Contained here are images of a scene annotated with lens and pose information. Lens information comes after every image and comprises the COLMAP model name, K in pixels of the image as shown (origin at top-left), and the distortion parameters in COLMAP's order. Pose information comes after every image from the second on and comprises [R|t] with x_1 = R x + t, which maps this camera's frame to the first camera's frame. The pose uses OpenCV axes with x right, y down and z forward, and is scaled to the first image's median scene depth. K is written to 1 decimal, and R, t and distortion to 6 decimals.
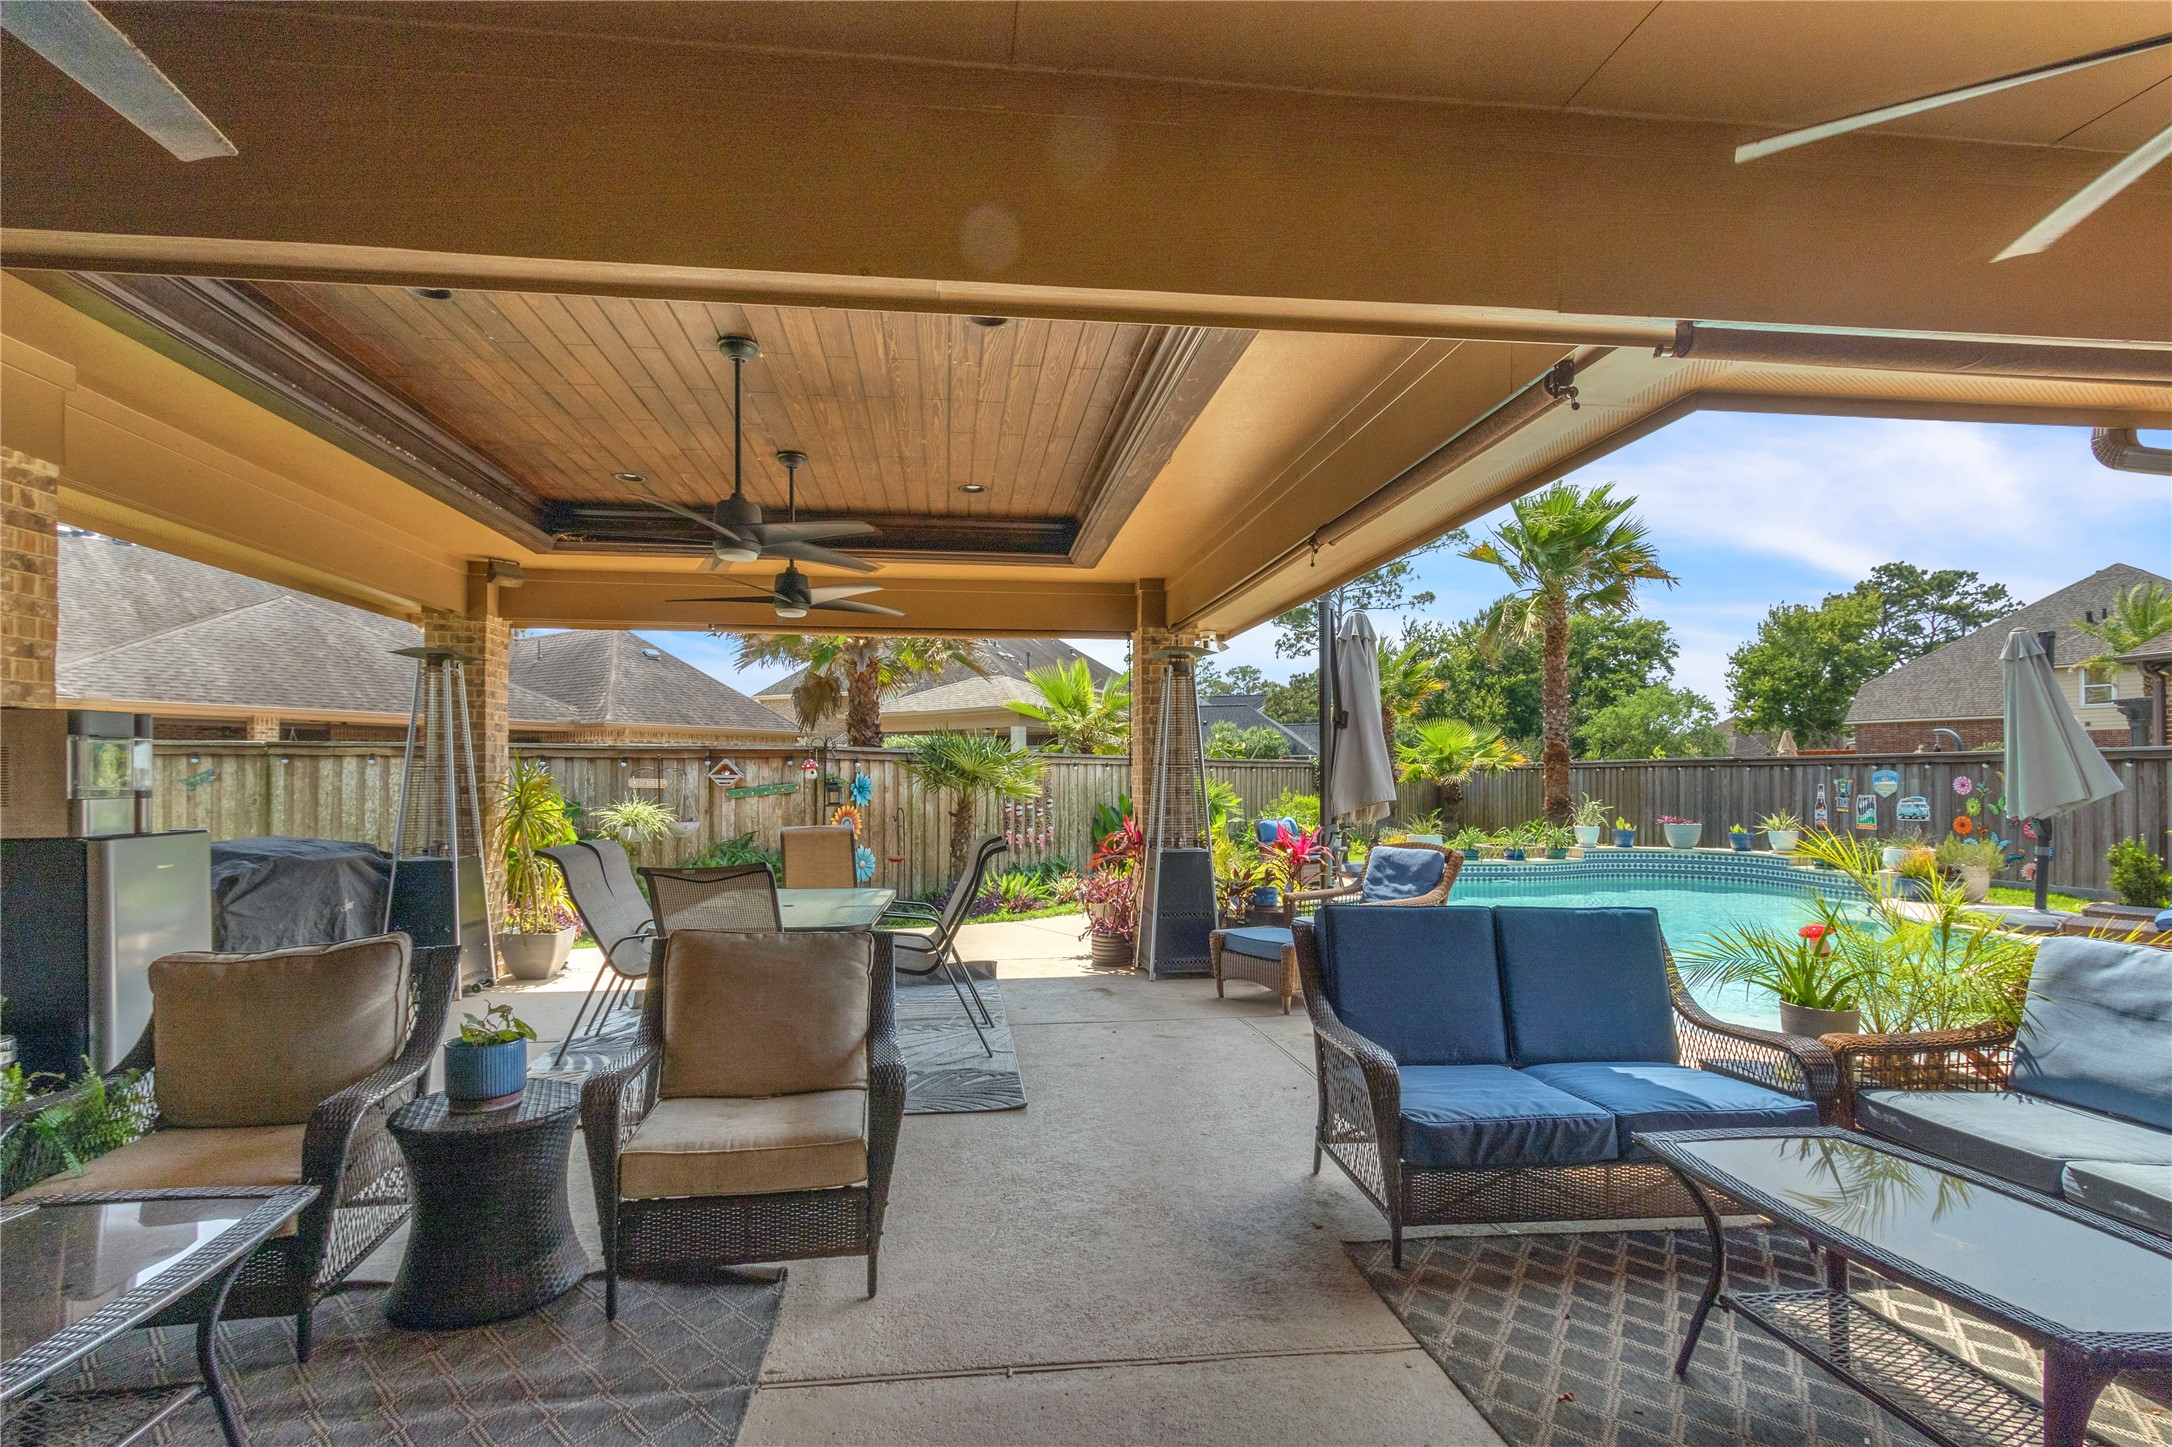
lens RADIAL K [[1077.2, 0, 1044.3], [0, 1077.2, 766.5], [0, 0, 1]] dist [-0.001230, -0.001190]
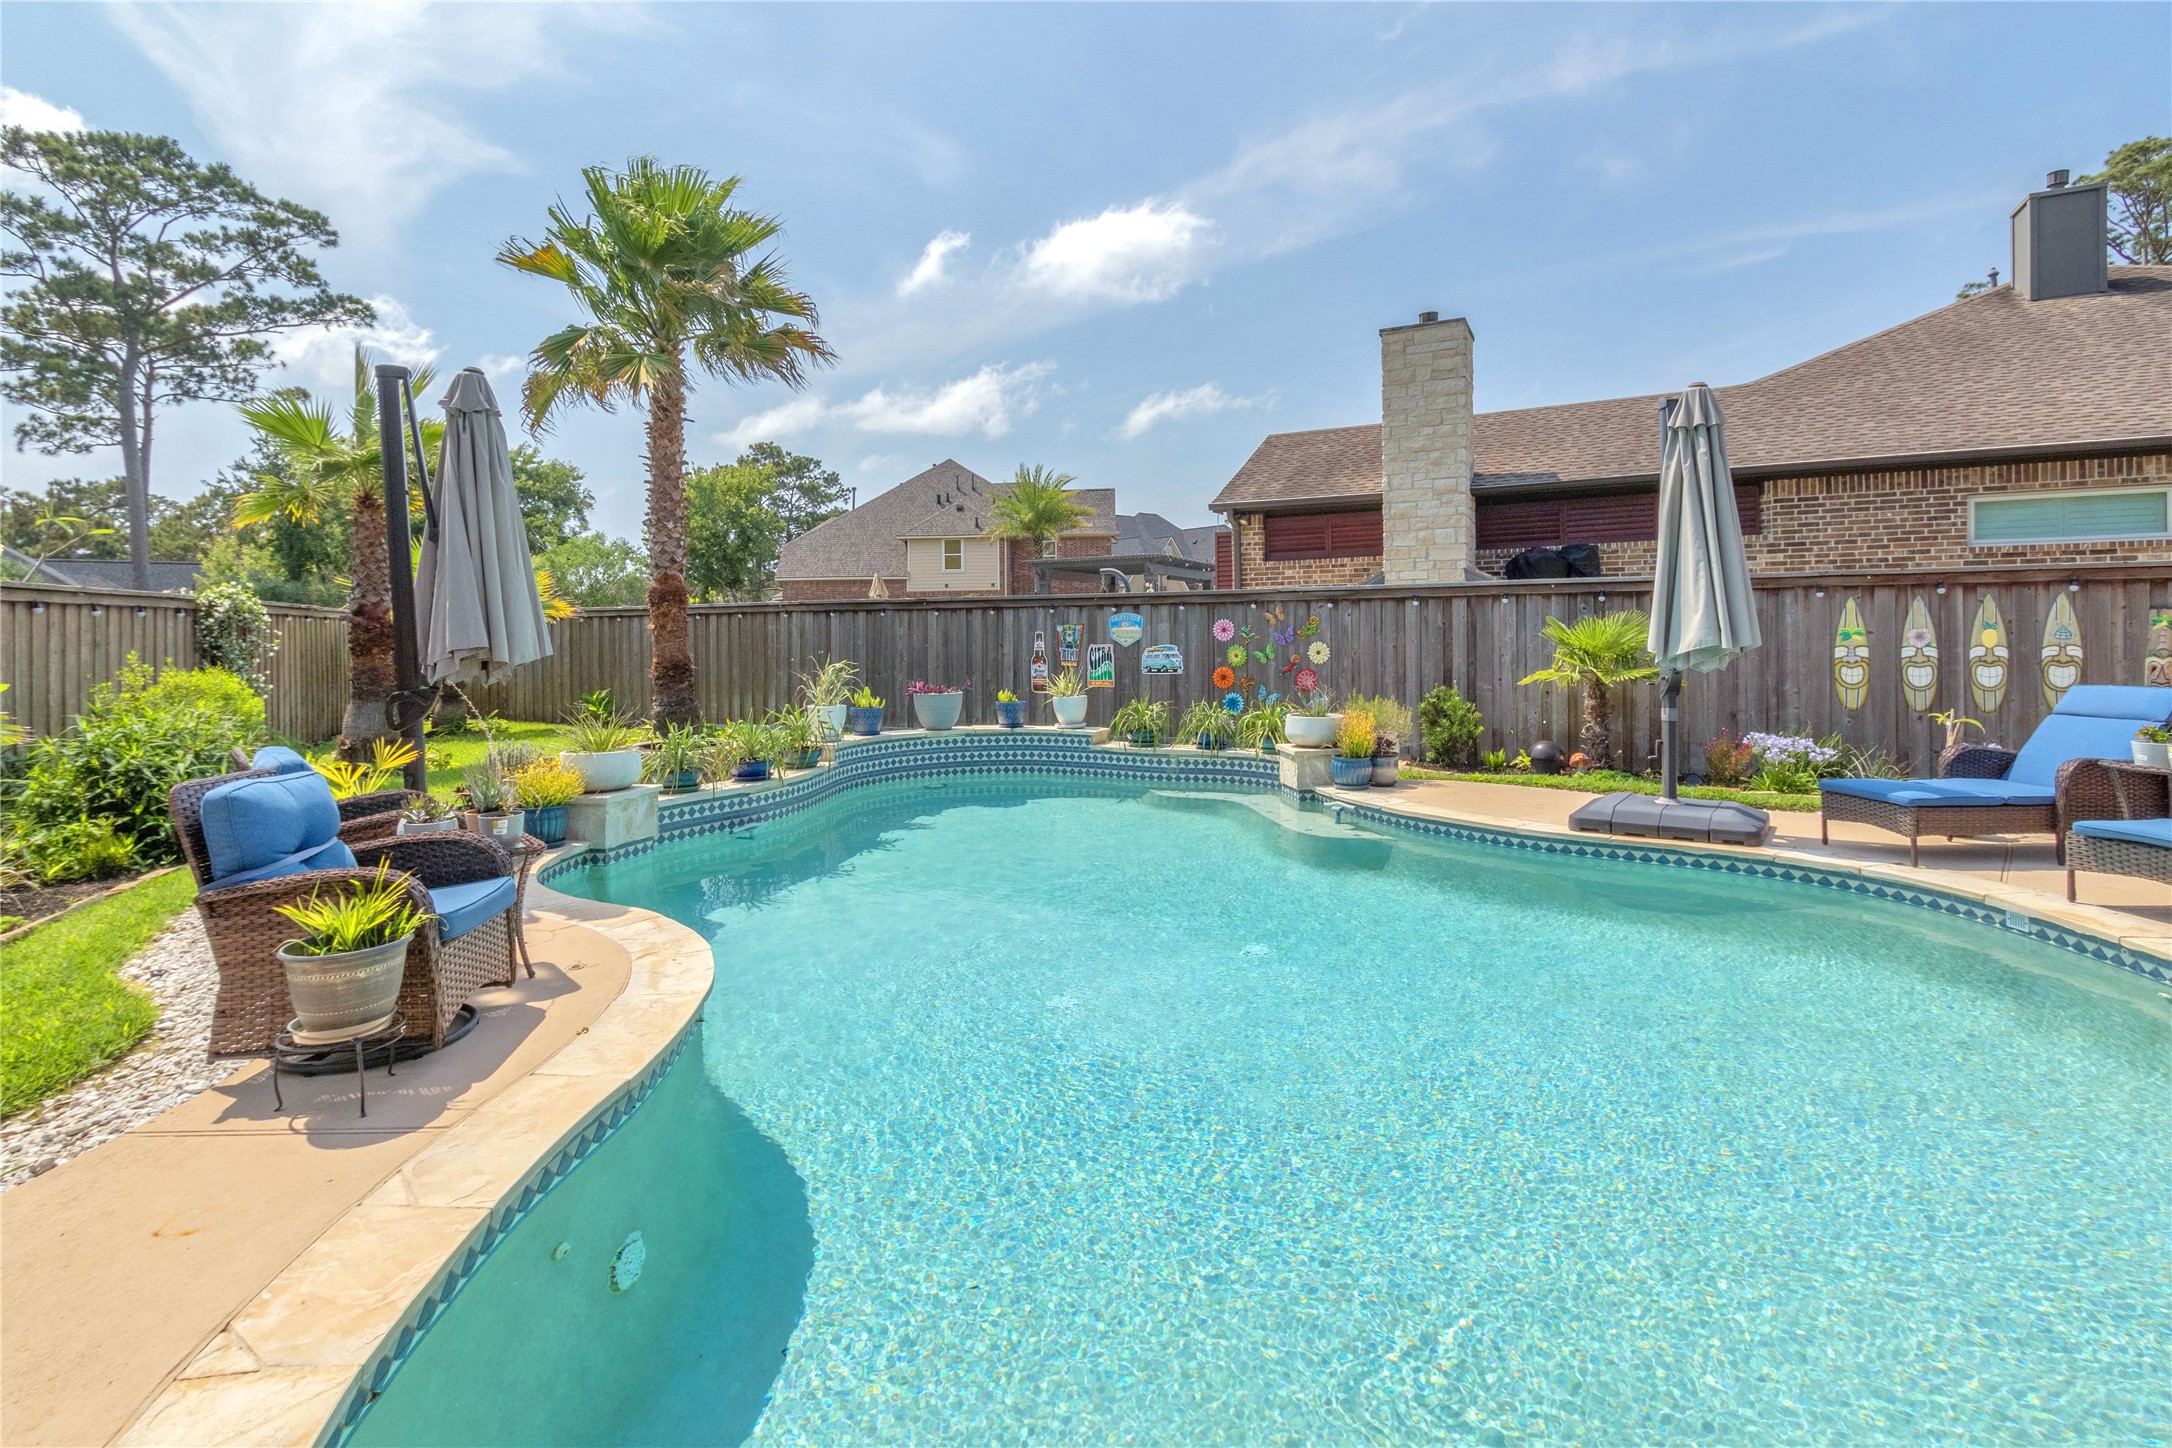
lens RADIAL K [[1065.3, 0, 1076.2], [0, 1065.3, 631.8], [0, 0, 1]] dist [-0.000427, 0.000731]
pose [[0.536965, -0.007691, 0.843569, 0.082689], [0.003255, 0.999970, 0.007044, 0.011049], [-0.843598, -0.001037, 0.536974, 0.567066]]
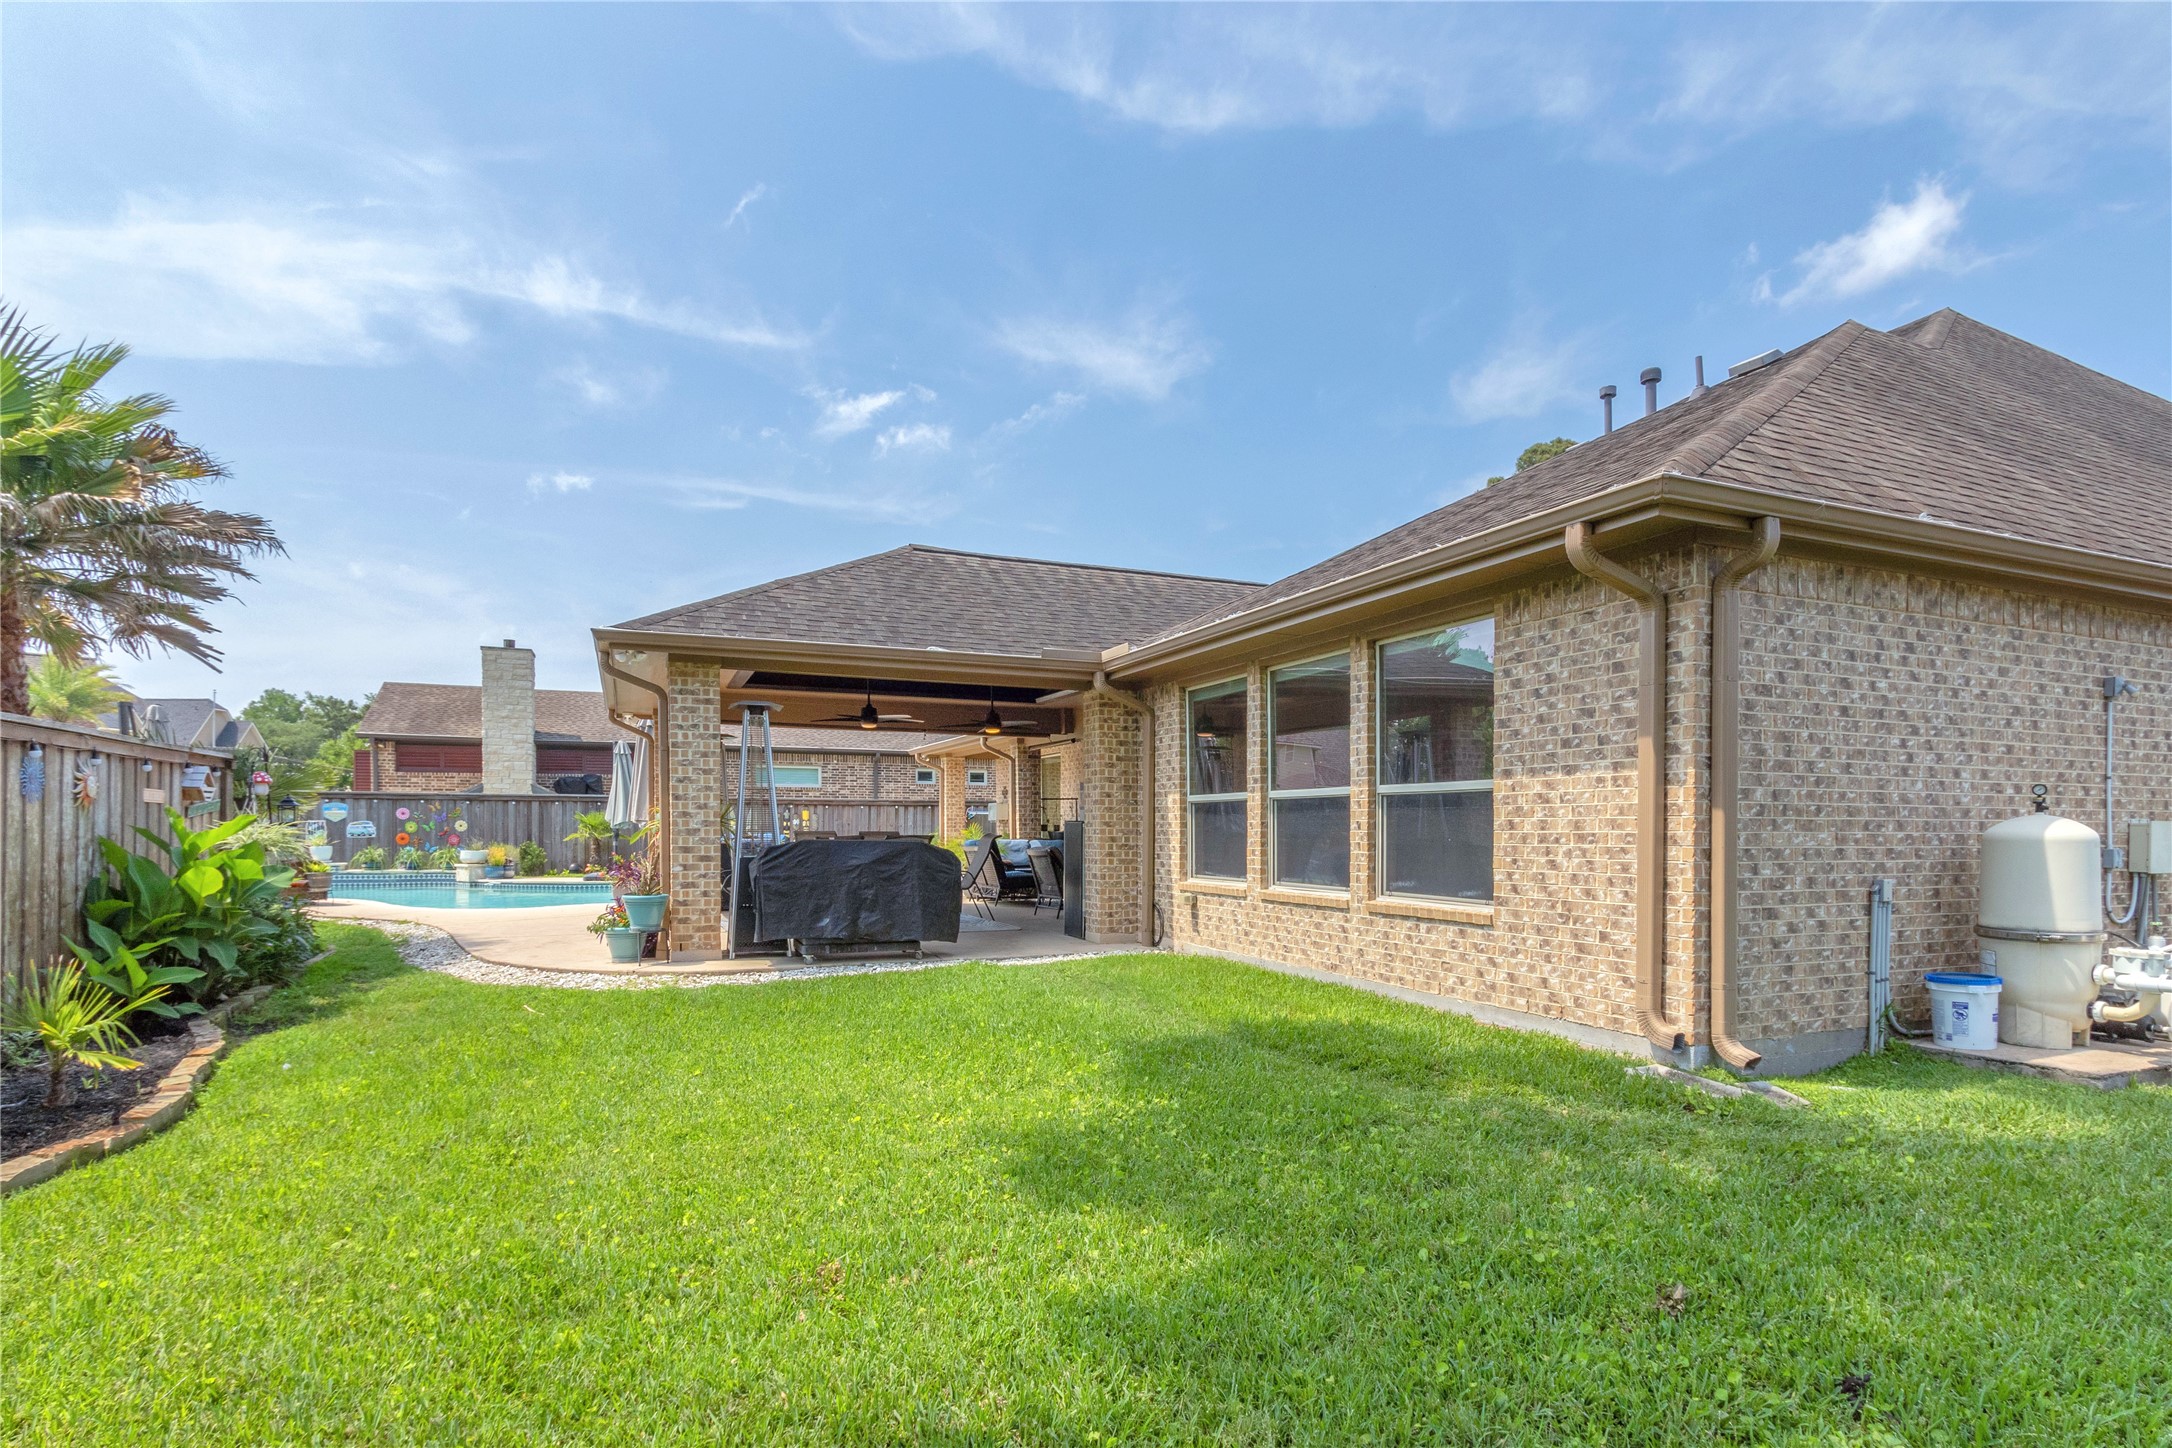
lens RADIAL K [[1079.8, 0, 1087.5], [0, 1079.8, 837.2], [0, 0, 1]] dist [0.000354, 0.000058]
pose [[-0.292326, -0.014753, 0.956205, -0.831048], [-0.017793, 0.999792, 0.009986, 0.016063], [-0.956153, -0.014095, -0.292528, 0.436277]]
